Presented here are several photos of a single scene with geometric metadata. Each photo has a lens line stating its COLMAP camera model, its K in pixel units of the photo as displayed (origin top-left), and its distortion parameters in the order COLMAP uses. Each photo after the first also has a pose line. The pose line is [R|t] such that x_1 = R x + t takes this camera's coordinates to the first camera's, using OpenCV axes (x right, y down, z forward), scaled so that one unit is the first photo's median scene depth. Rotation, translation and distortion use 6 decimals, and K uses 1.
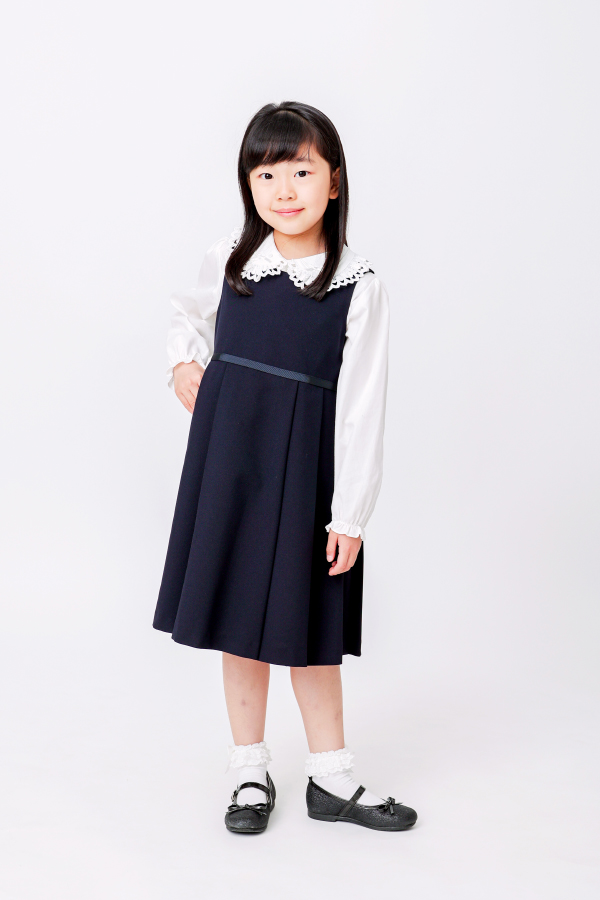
lens RADIAL K [[1505.3, 0, 300.0], [0, 1505.3, 450.0], [0, 0, 1]] dist [-0.026318, -0.021913]
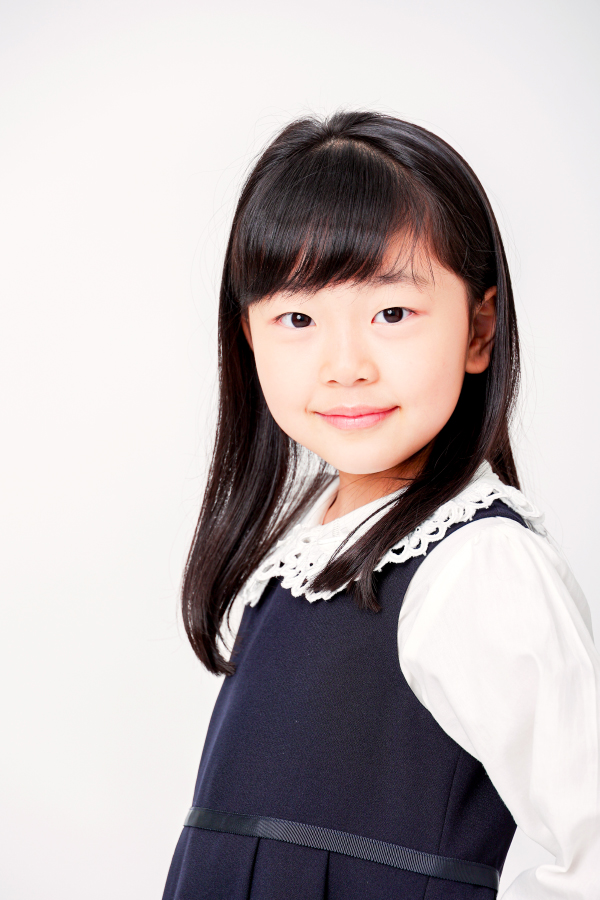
lens RADIAL K [[4498.3, 0, 300.0], [0, 4498.3, 450.0], [0, 0, 1]] dist [-1.702466, -3.174186]
pose [[0.999822, 0.009733, -0.016182, -0.003130], [-0.011900, 0.990122, -0.139702, 0.003795], [0.014663, 0.139870, 0.990061, -0.083846]]
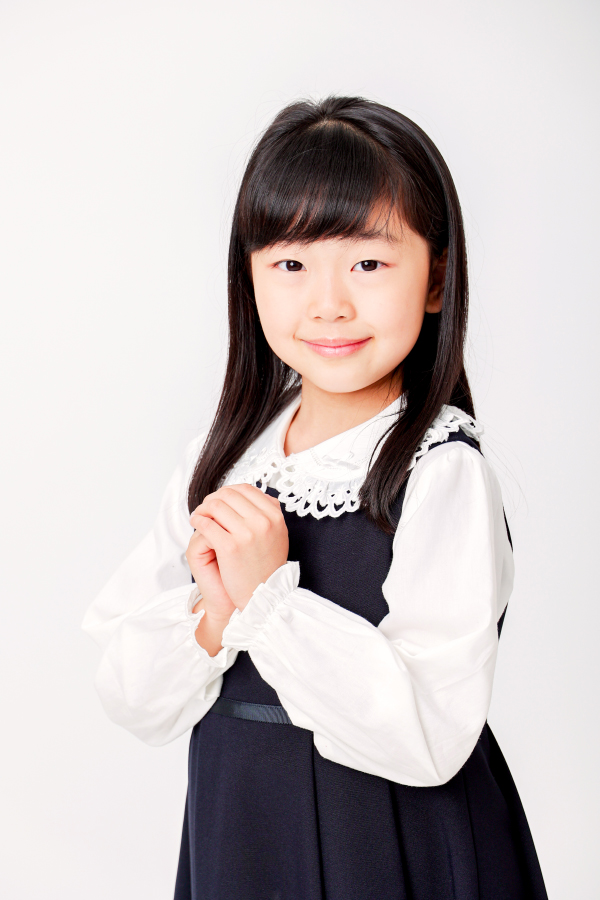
lens RADIAL K [[3848.8, 0, 300.0], [0, 3848.8, 450.0], [0, 0, 1]] dist [-3.700490, 192.355874]
pose [[0.998539, 0.053211, -0.009449, -0.005287], [-0.053957, 0.991467, -0.118671, 0.009955], [0.003054, 0.119007, 0.992889, -0.135089]]
